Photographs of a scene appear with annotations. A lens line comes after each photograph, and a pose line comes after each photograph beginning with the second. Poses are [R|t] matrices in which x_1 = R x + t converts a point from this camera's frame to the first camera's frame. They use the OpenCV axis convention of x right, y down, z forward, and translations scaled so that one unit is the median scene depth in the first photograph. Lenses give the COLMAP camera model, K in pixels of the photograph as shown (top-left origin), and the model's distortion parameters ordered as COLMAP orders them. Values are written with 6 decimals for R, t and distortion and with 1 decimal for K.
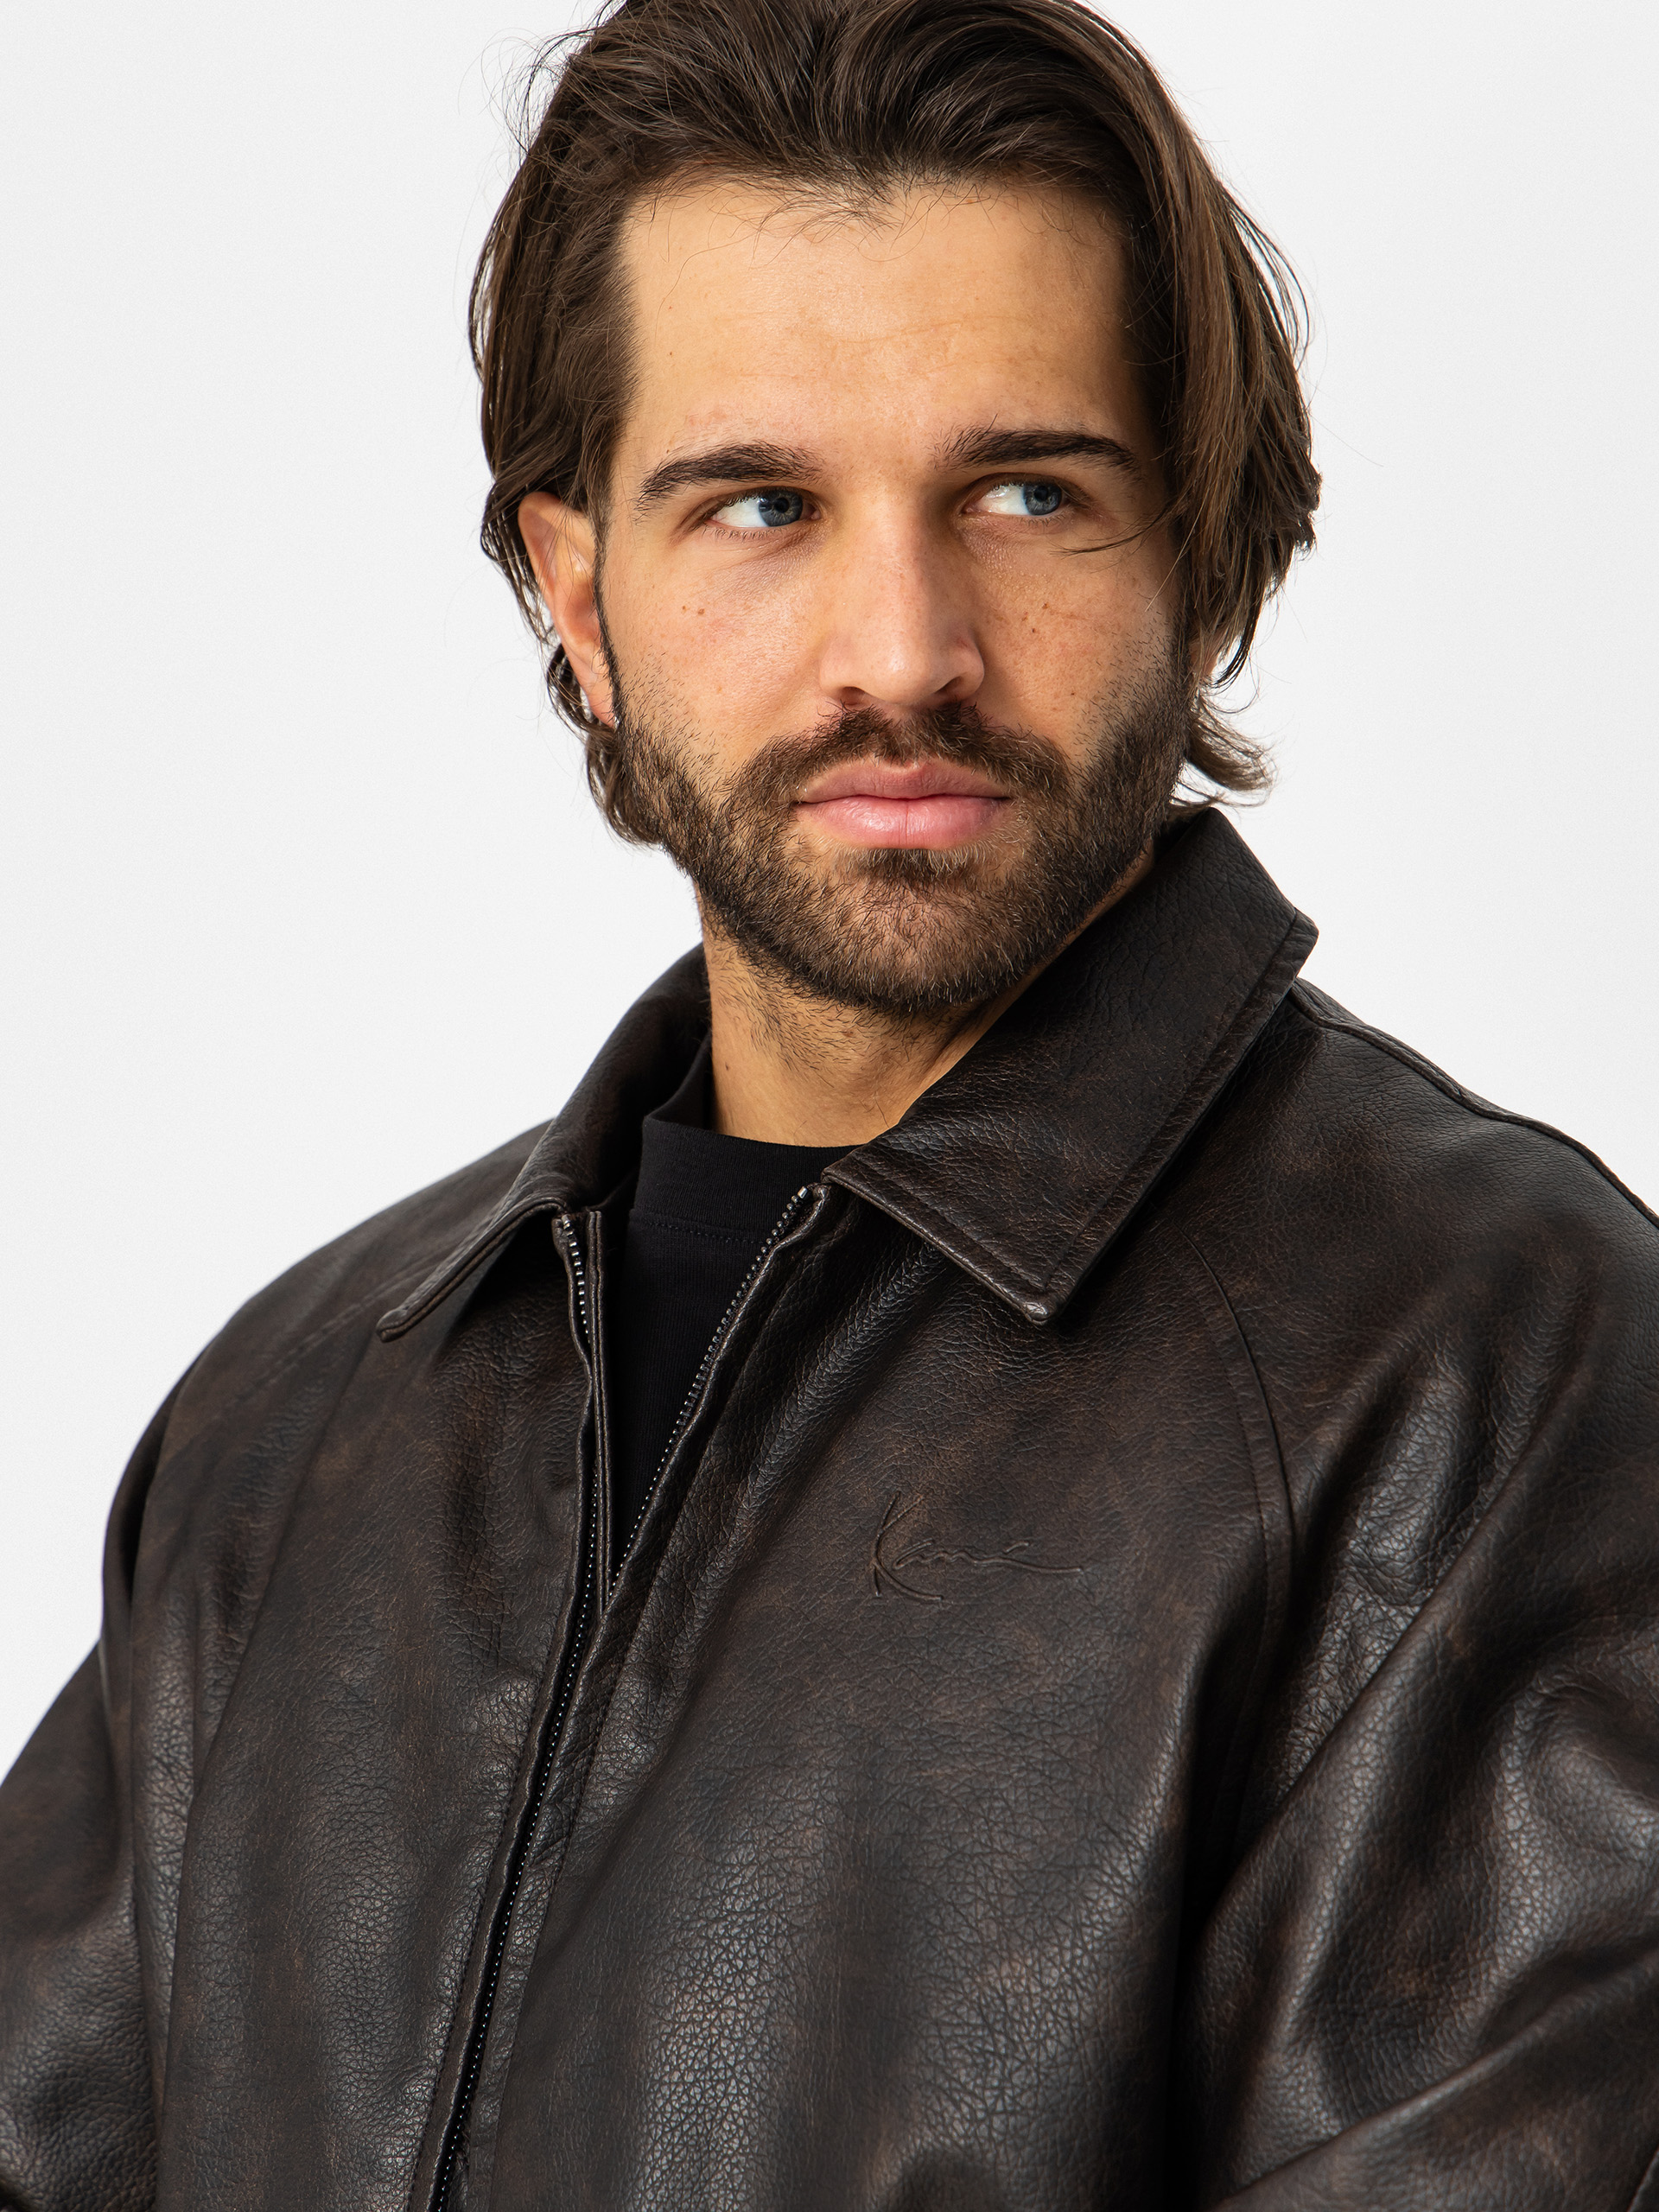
lens RADIAL K [[7372.5, 0, 829.5], [0, 7372.5, 1106.0], [0, 0, 1]] dist [-0.031961, 1.304264]
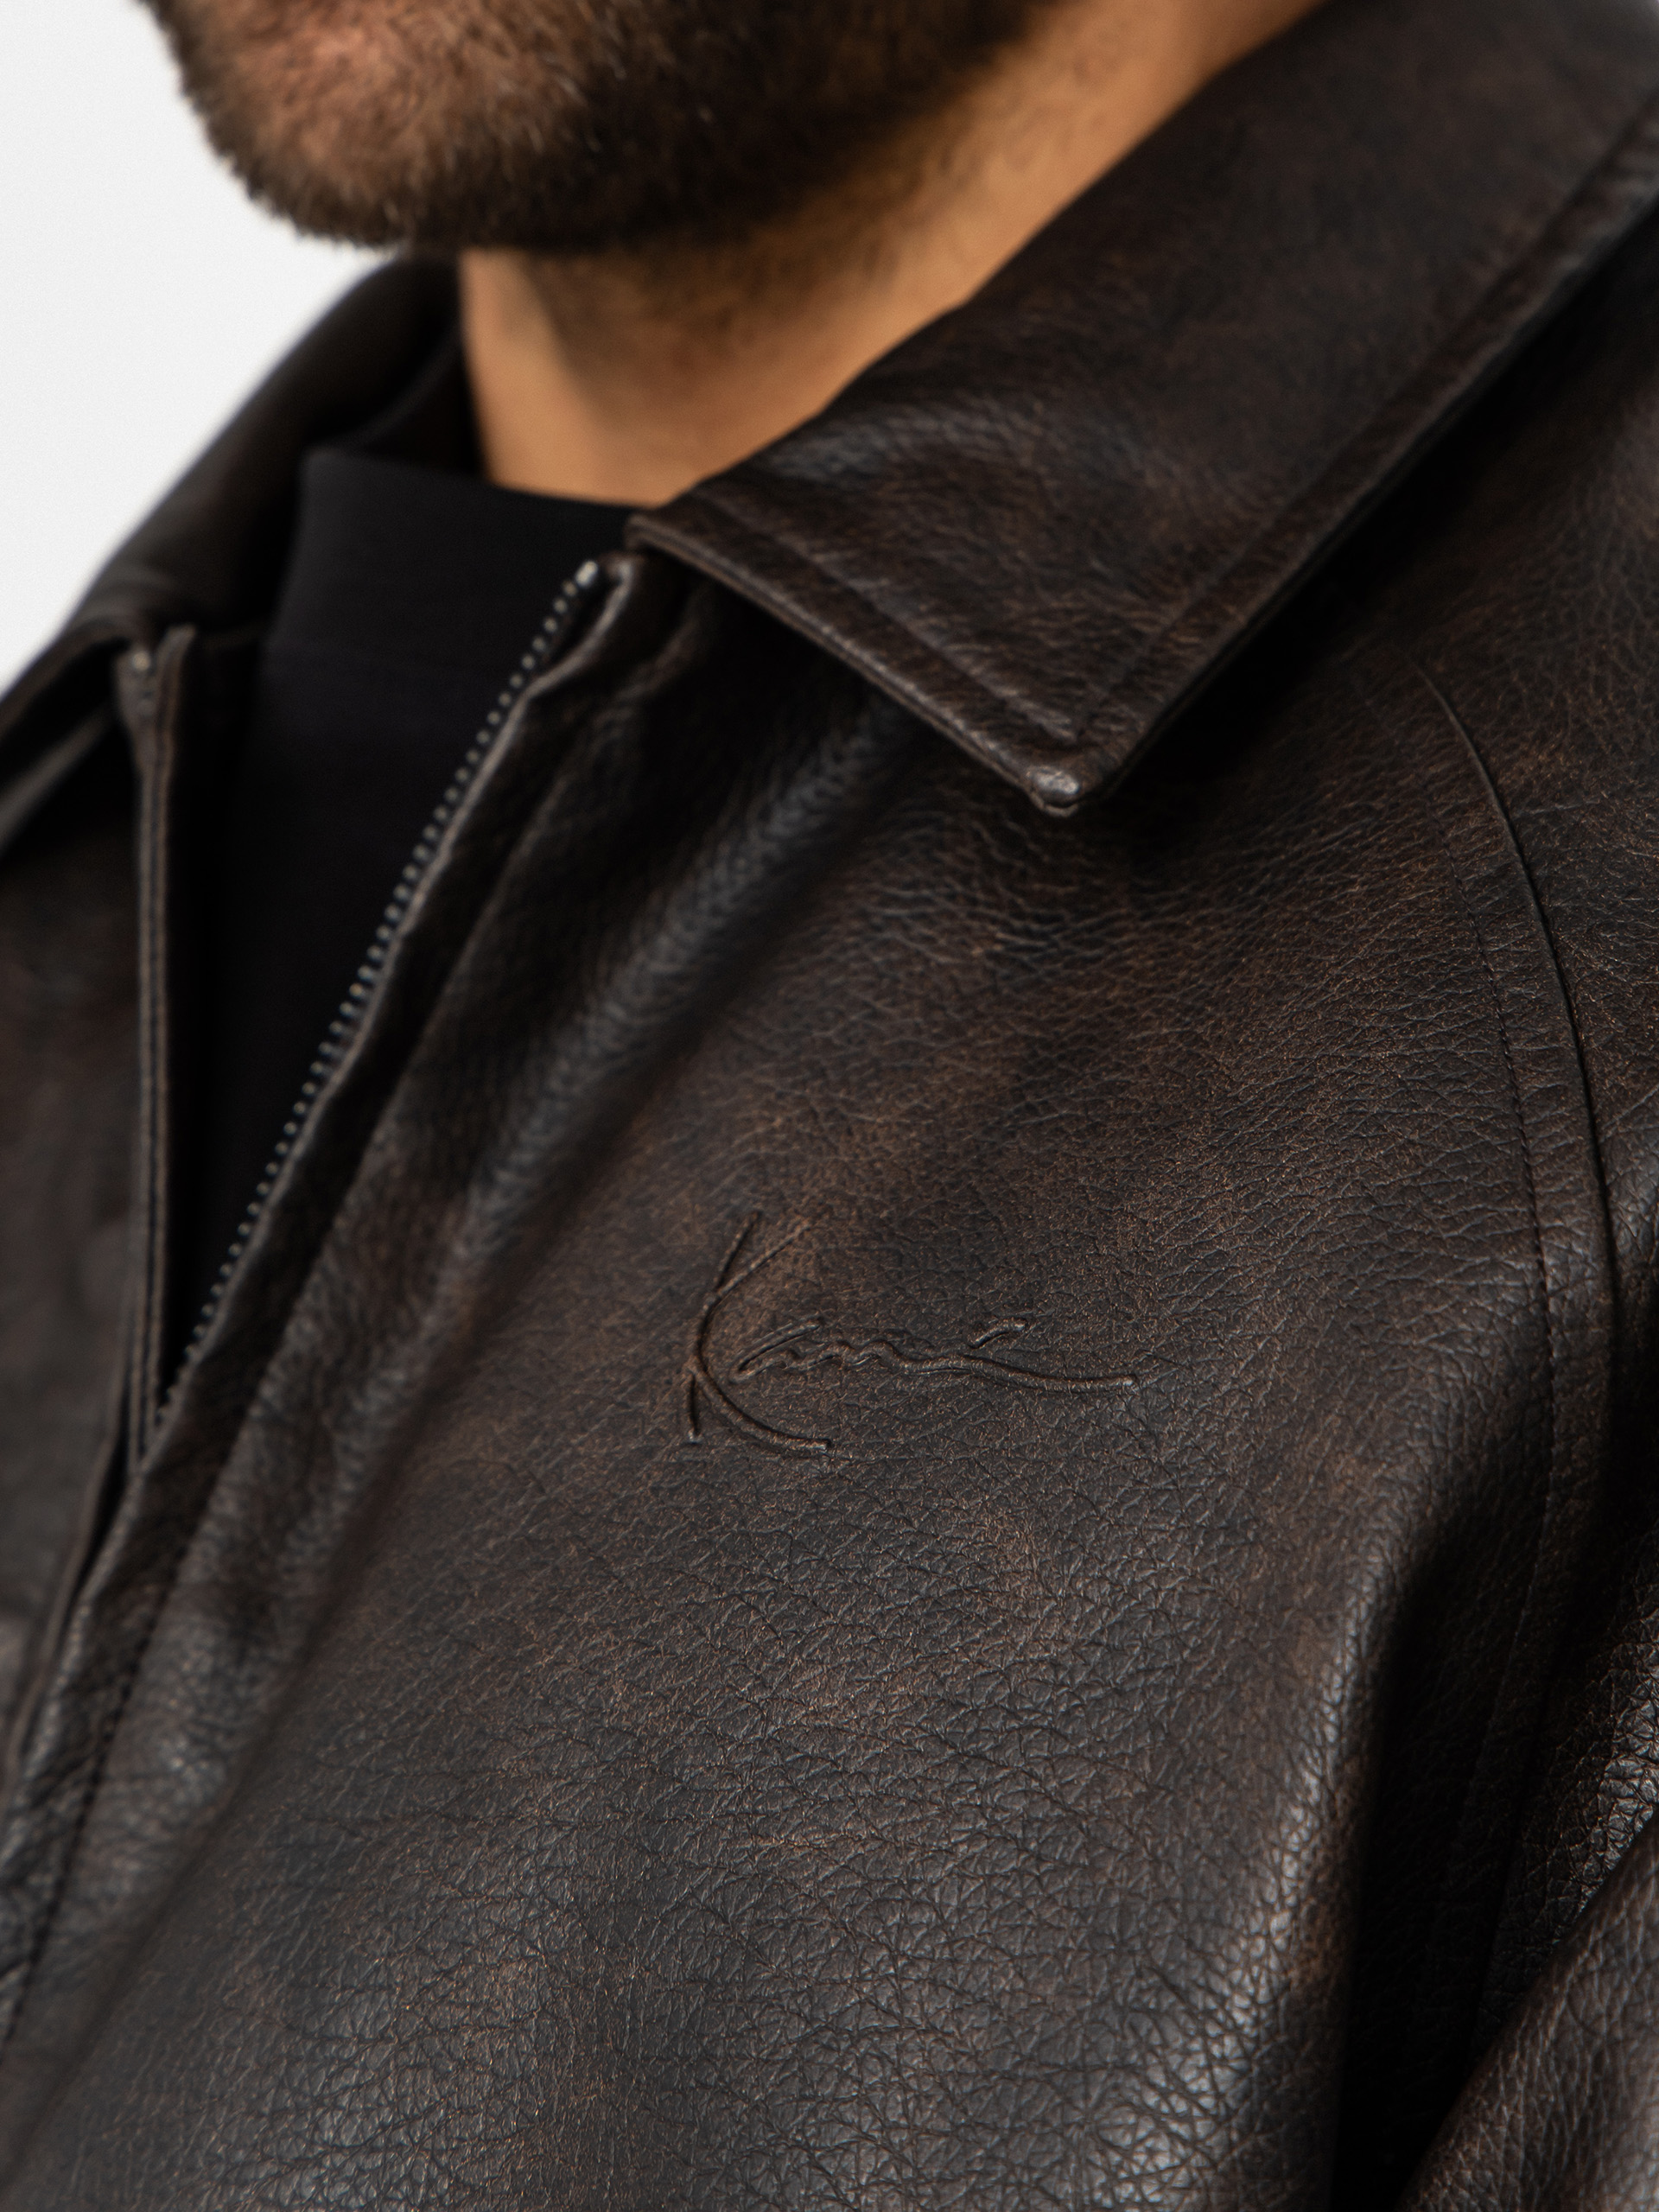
lens RADIAL K [[7372.5, 0, 829.5], [0, 7372.5, 1106.0], [0, 0, 1]] dist [-0.031961, 1.304264]
pose [[0.995396, 0.009226, -0.095405, 0.057566], [-0.009295, 0.999957, -0.000279, 0.046629], [0.095398, 0.001164, 0.995439, 0.560514]]
